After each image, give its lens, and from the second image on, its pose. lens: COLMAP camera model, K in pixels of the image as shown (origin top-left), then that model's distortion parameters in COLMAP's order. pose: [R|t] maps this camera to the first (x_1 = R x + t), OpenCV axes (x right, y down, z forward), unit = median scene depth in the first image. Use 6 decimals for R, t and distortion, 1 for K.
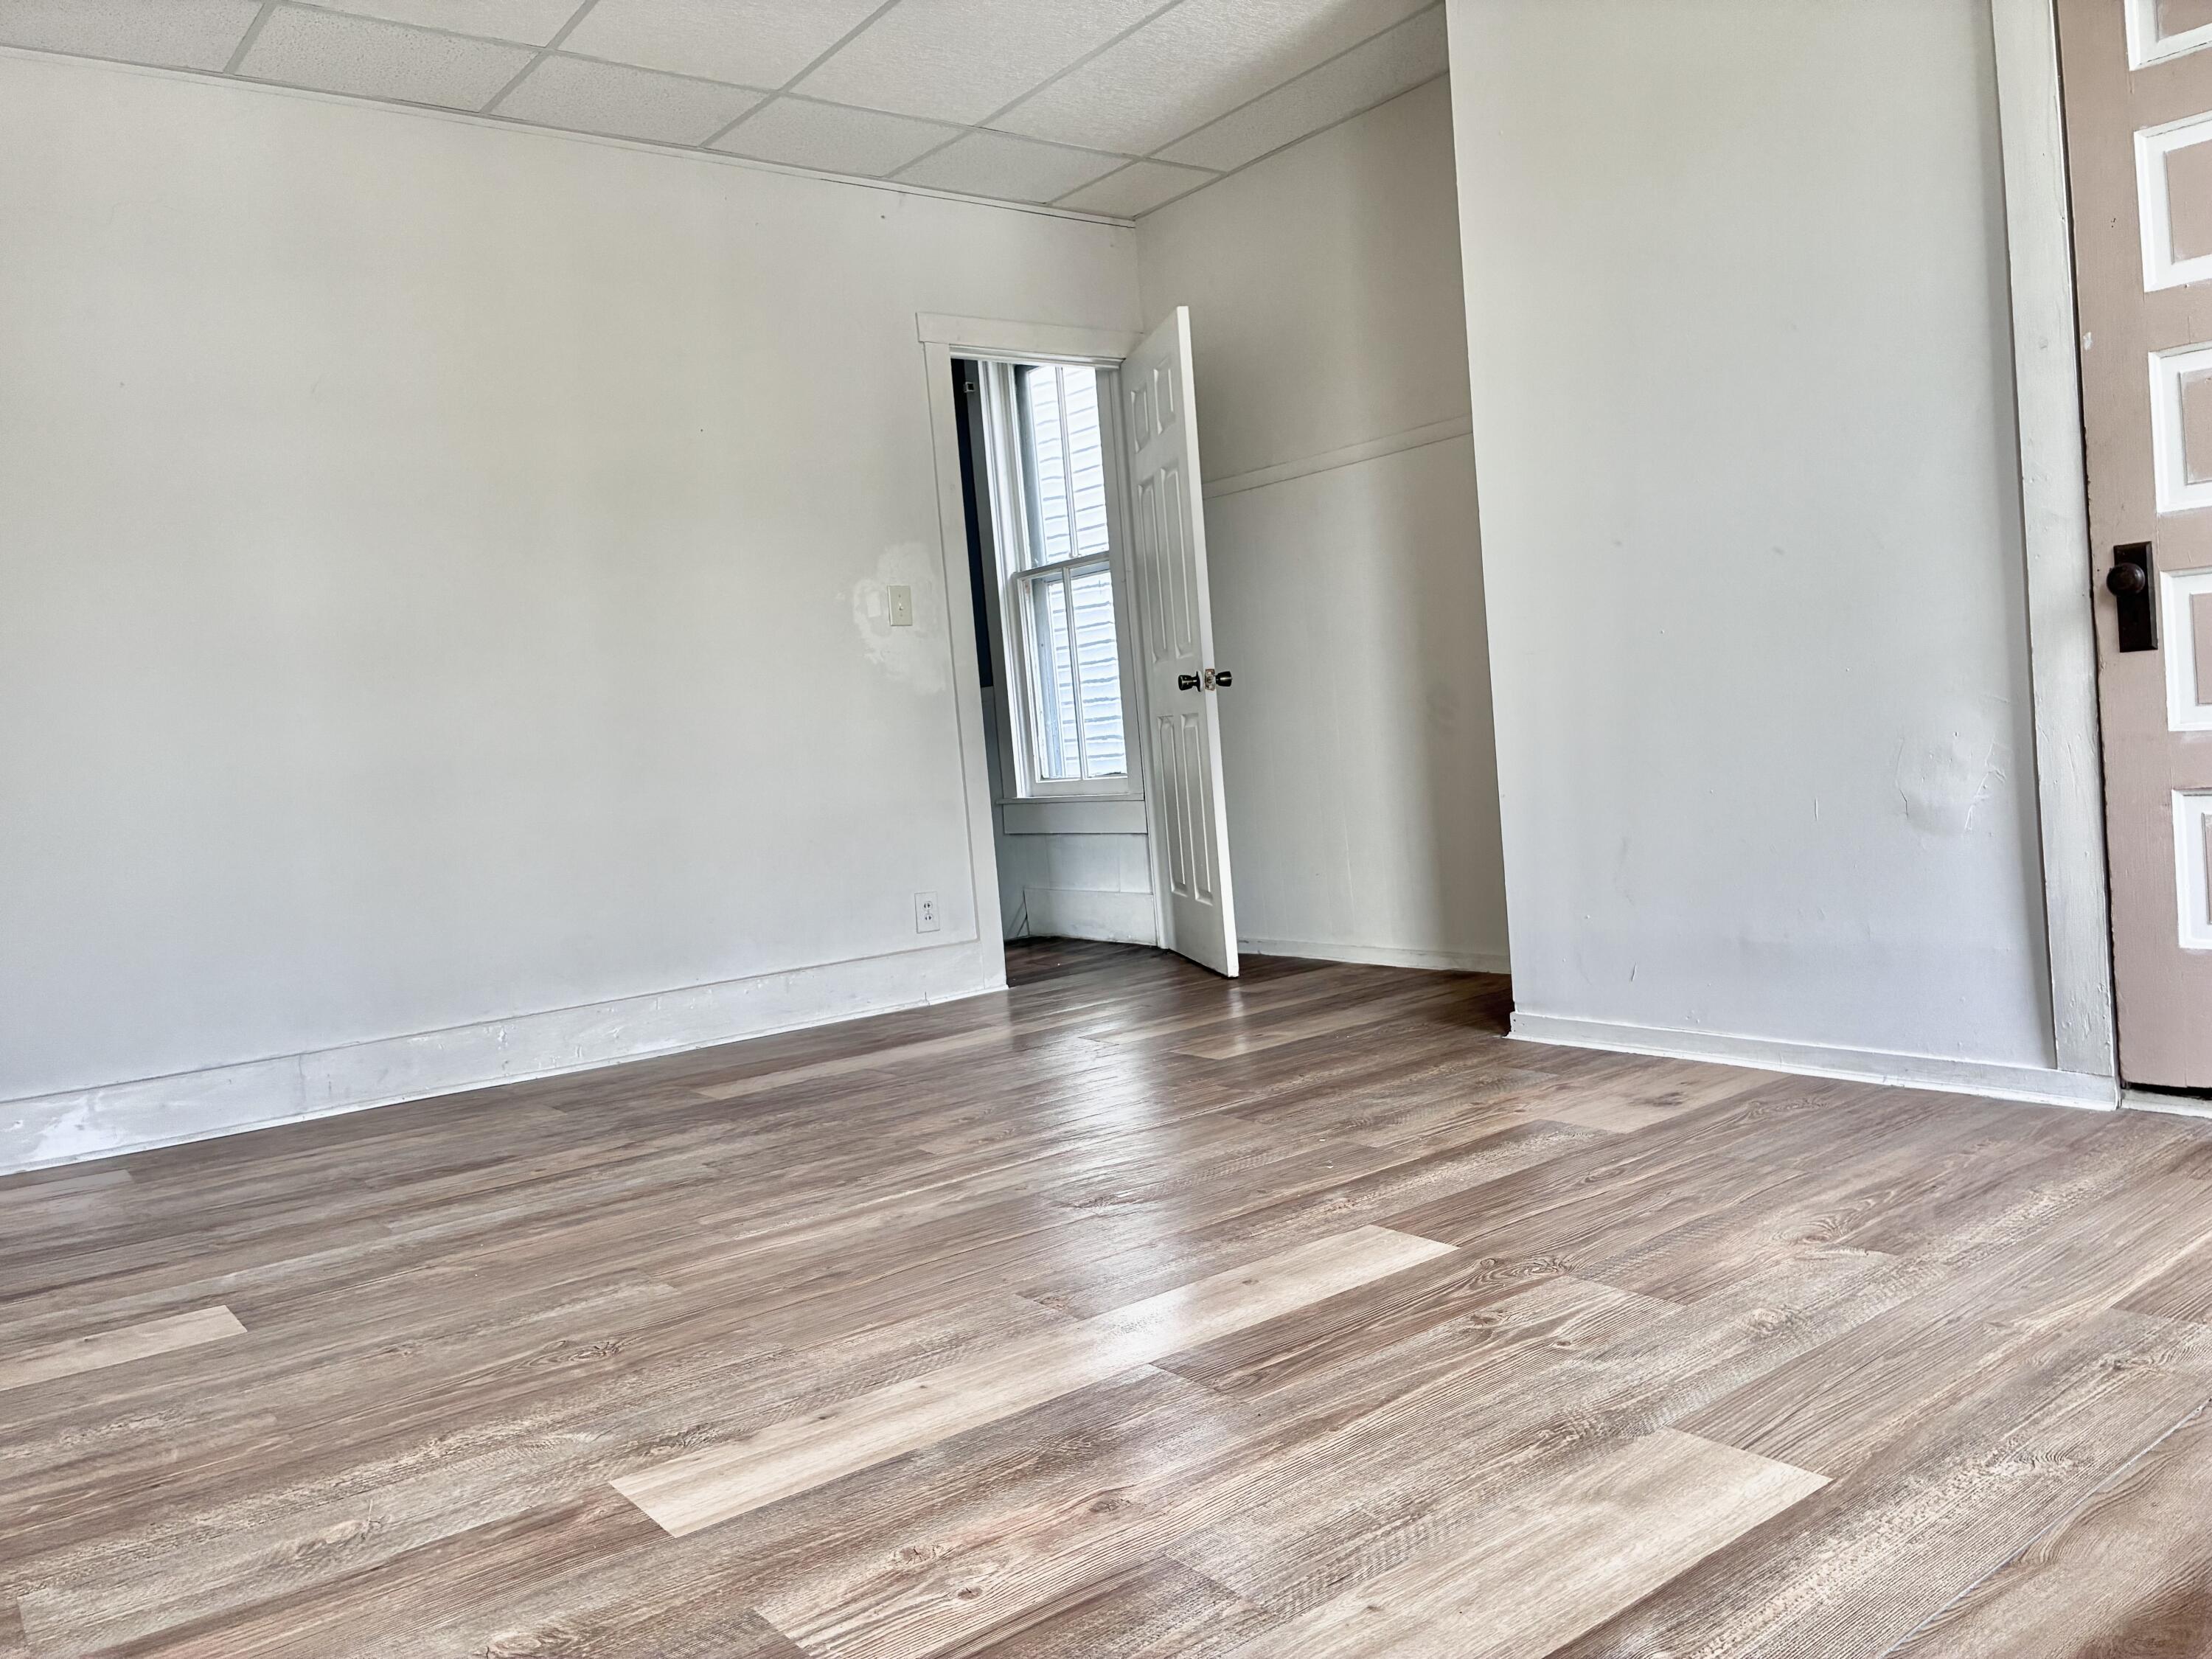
lens RADIAL K [[1675.0, 0, 1106.0], [0, 1675.0, 829.5], [0, 0, 1]] dist [0.006769, -0.006017]
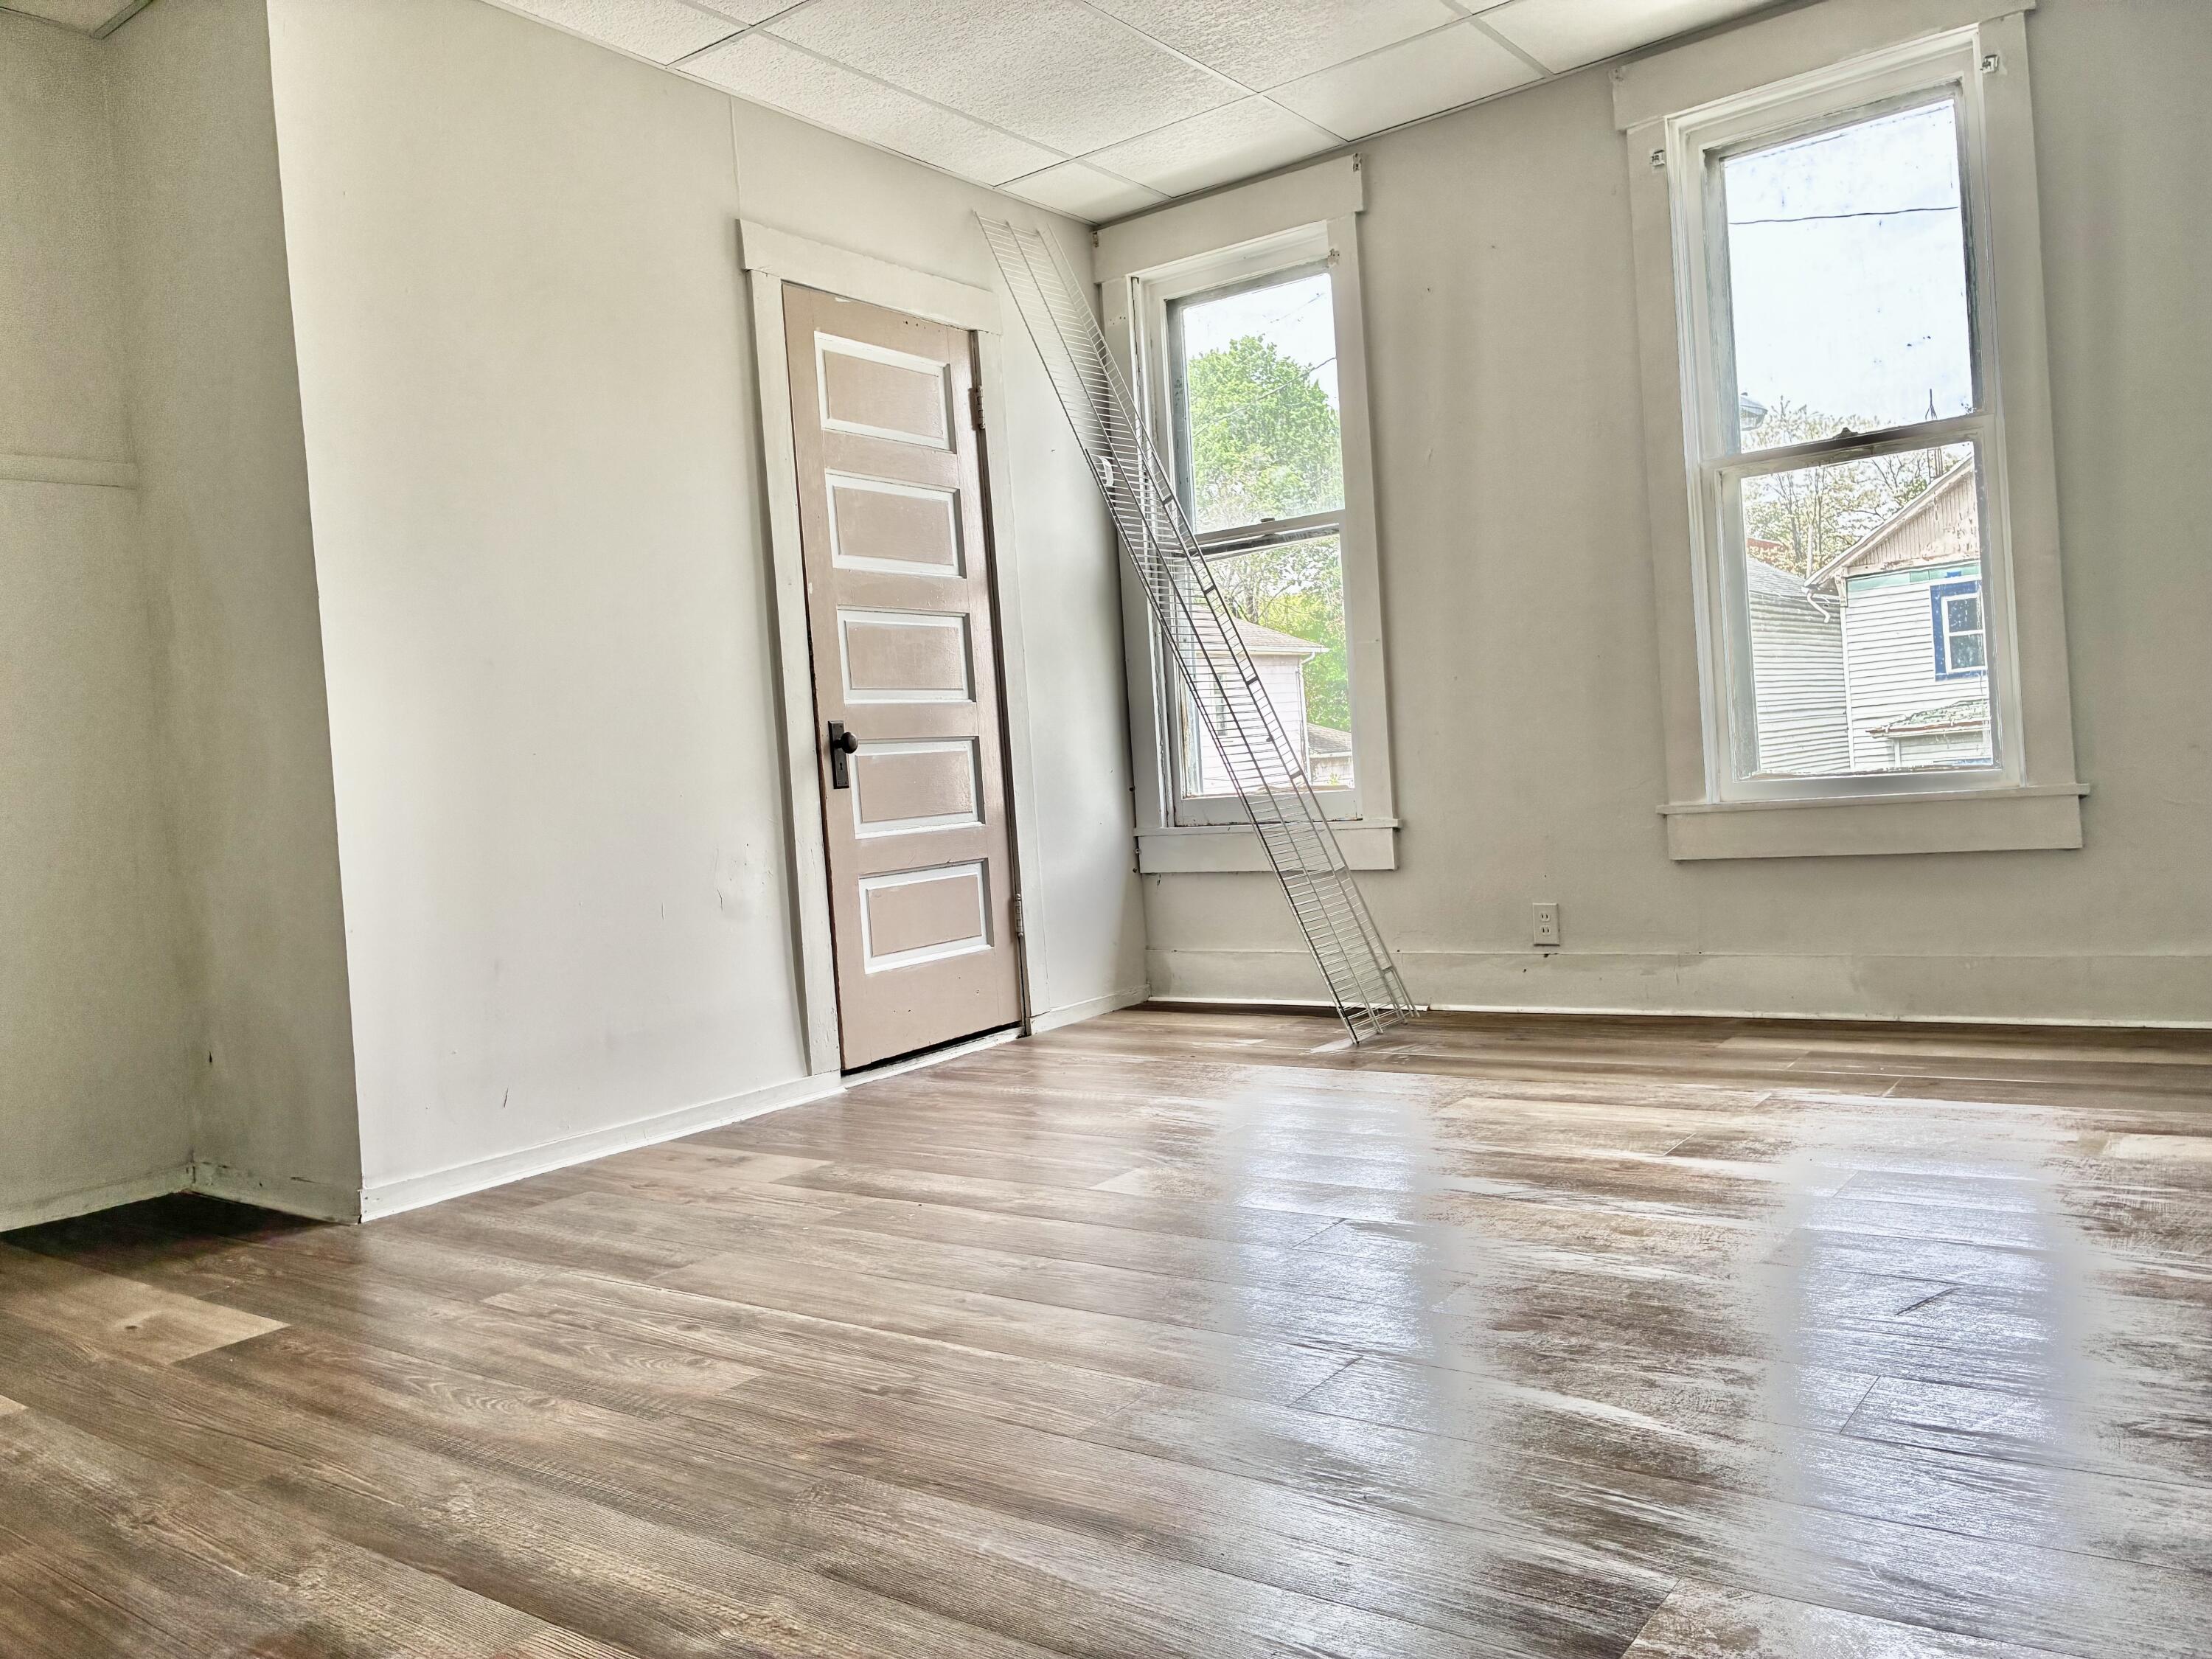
lens RADIAL K [[1675.0, 0, 1106.0], [0, 1675.0, 829.5], [0, 0, 1]] dist [0.006769, -0.006017]
pose [[-0.268748, 0.071268, 0.960570, -0.913273], [0.147222, 0.988581, -0.032156, 0.017512], [-0.951893, 0.132775, -0.276171, 1.145157]]
